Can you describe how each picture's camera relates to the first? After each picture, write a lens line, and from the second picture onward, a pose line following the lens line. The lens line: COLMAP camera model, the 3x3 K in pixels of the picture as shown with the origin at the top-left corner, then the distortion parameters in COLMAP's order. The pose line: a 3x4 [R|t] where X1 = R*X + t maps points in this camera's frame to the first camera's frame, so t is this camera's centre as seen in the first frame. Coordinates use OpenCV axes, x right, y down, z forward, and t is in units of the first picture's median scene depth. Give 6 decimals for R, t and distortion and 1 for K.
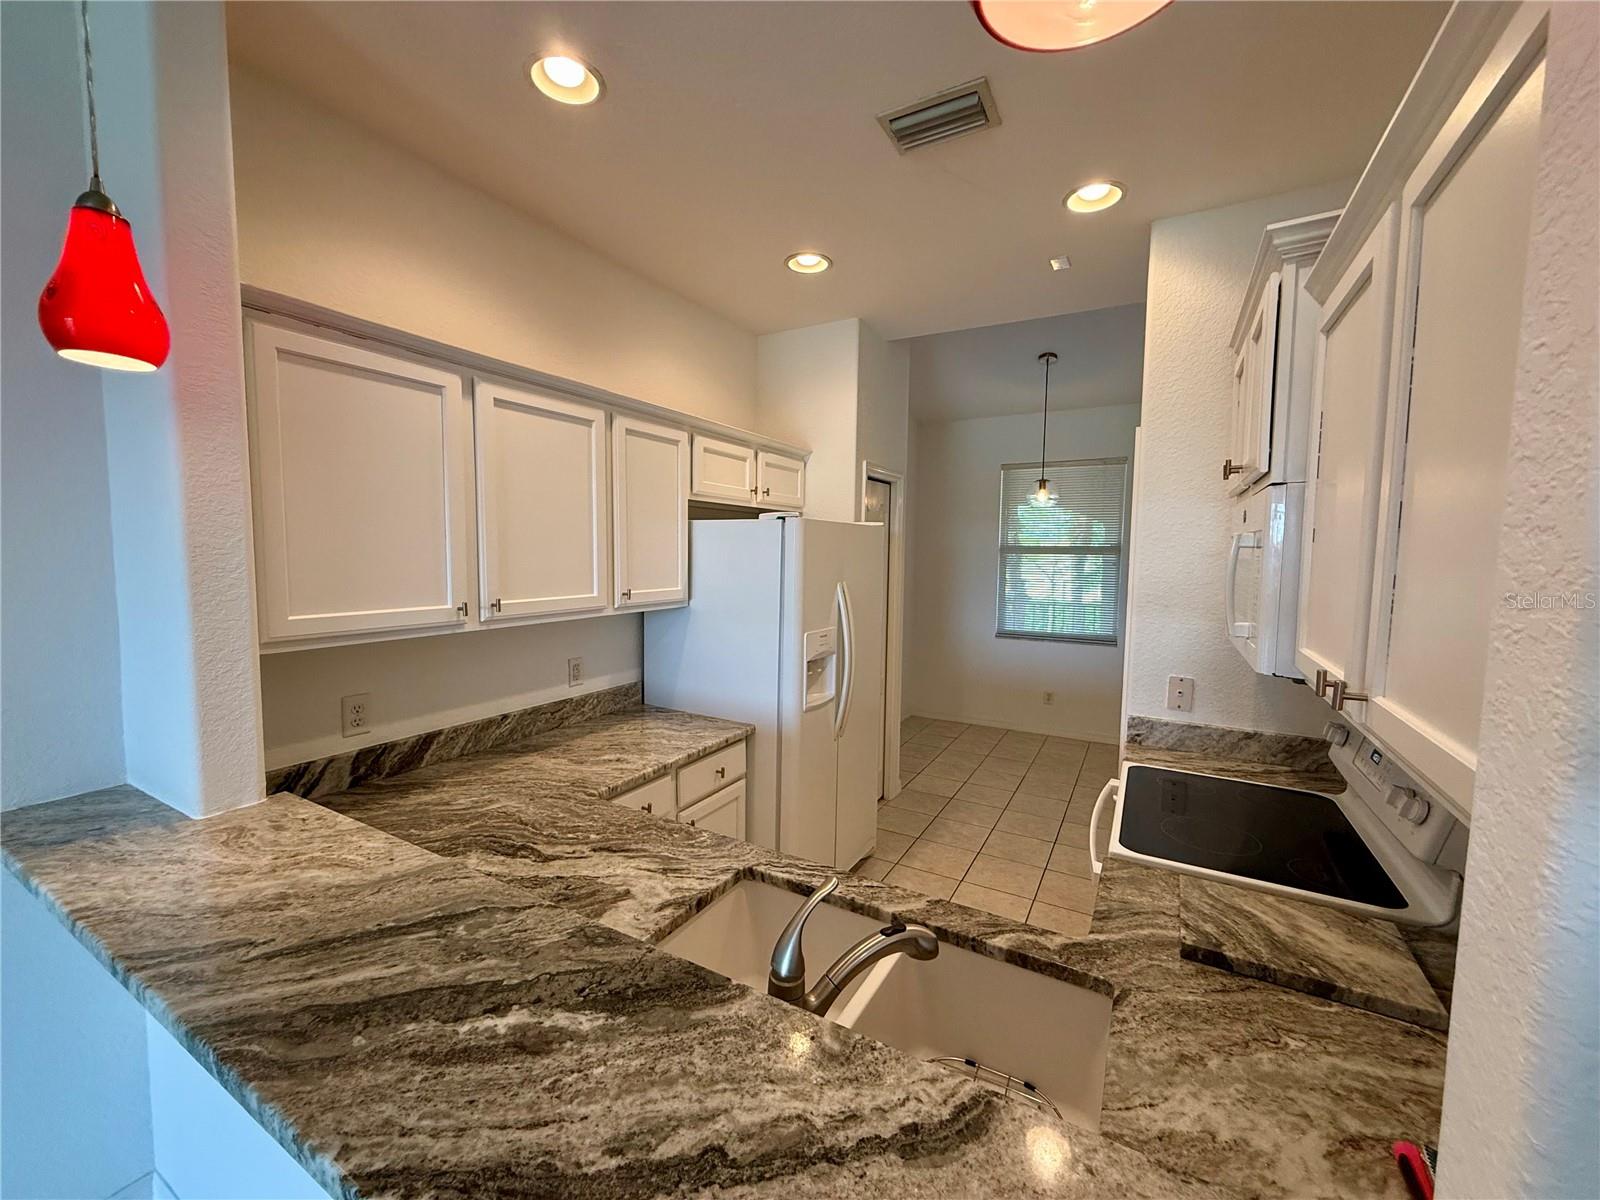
lens RADIAL K [[635.8, 0, 795.5], [0, 635.8, 597.8], [0, 0, 1]] dist [-0.000329, 0.000138]
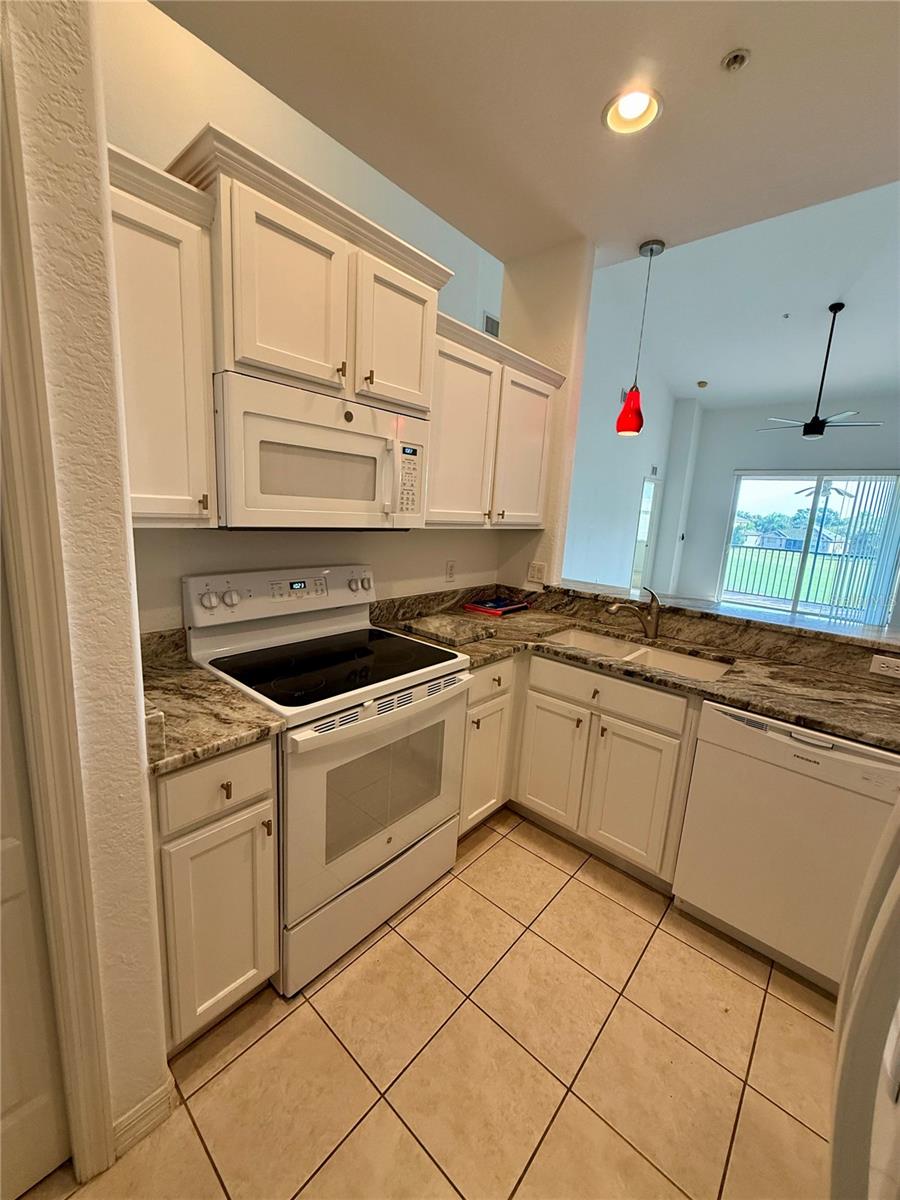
lens RADIAL K [[476.9, 0, 450.5], [0, 476.9, 594.5], [0, 0, 1]] dist [-0.000329, 0.000138]
pose [[-0.978015, -0.104342, 0.180555, 0.361187], [-0.055007, 0.964236, 0.259274, -0.052469], [-0.201151, 0.243642, -0.948777, 2.176932]]
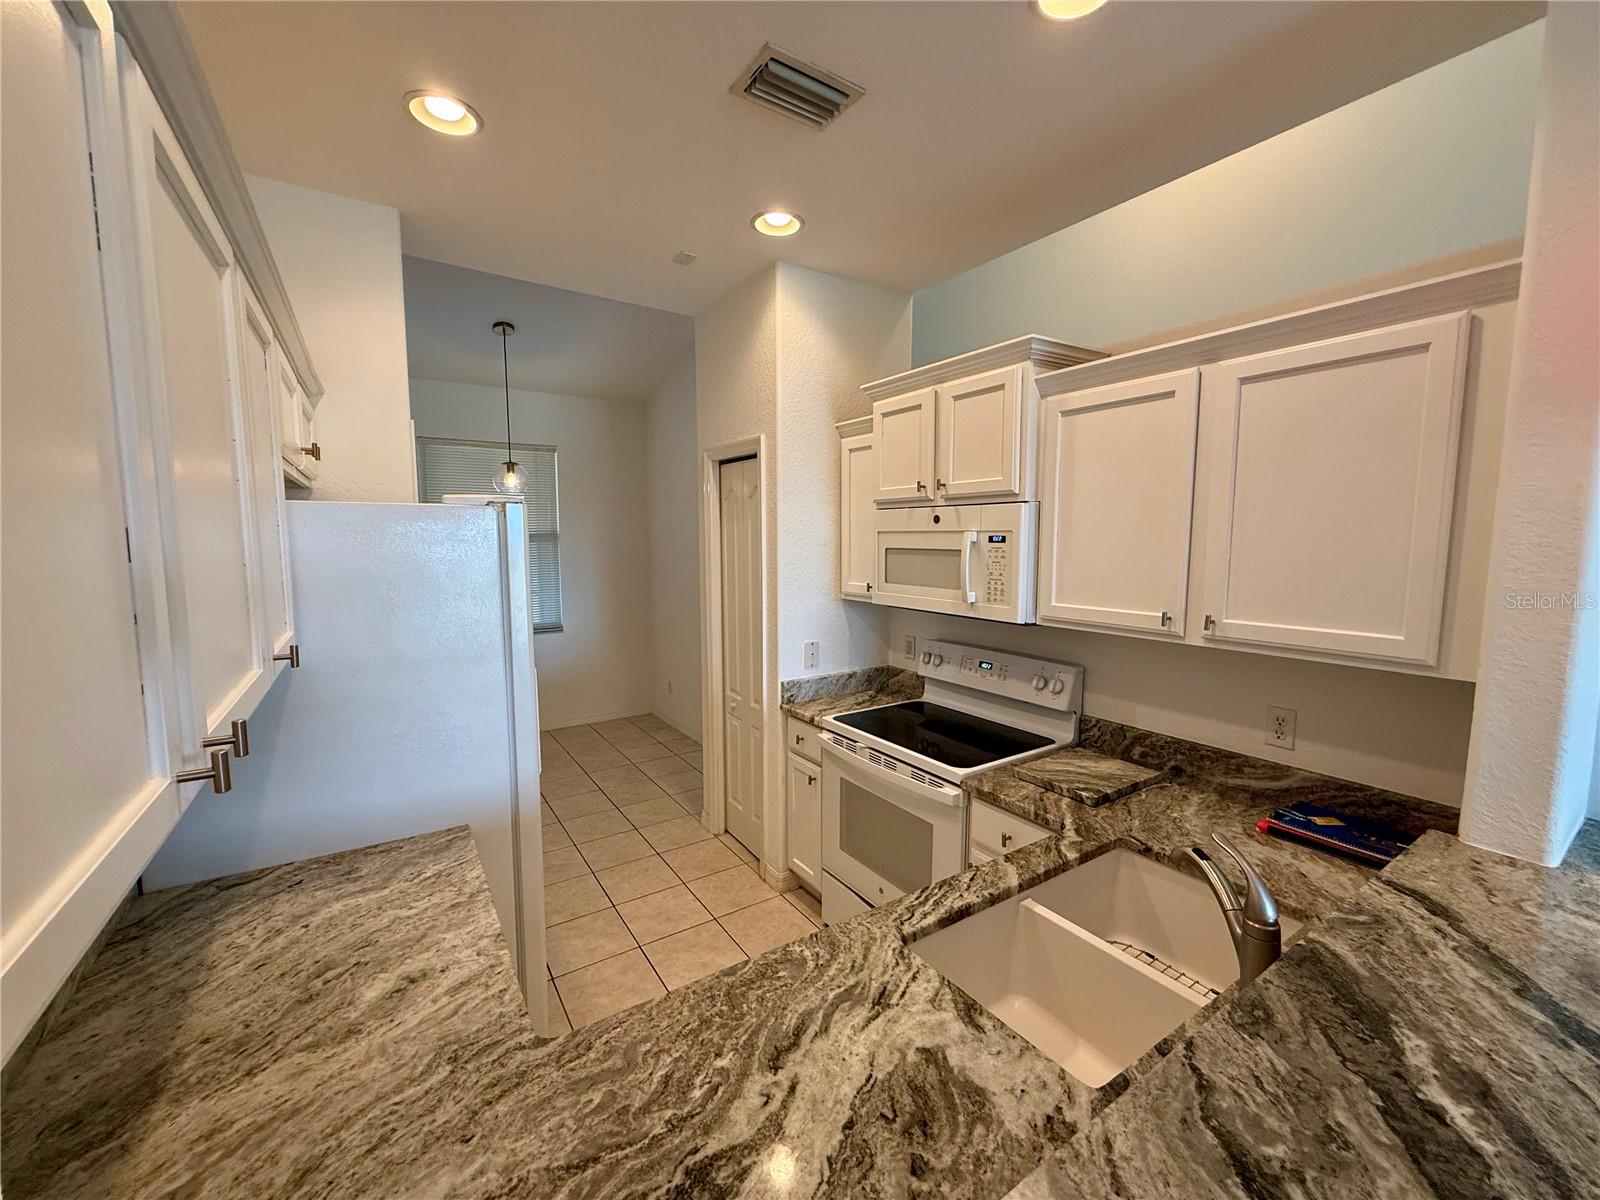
lens RADIAL K [[635.8, 0, 795.5], [0, 635.8, 597.8], [0, 0, 1]] dist [-0.000329, 0.000138]
pose [[0.453218, -0.099824, 0.885793, -0.828108], [0.075448, 0.994440, 0.073464, -0.091574], [-0.888201, 0.033536, 0.458230, 0.720739]]
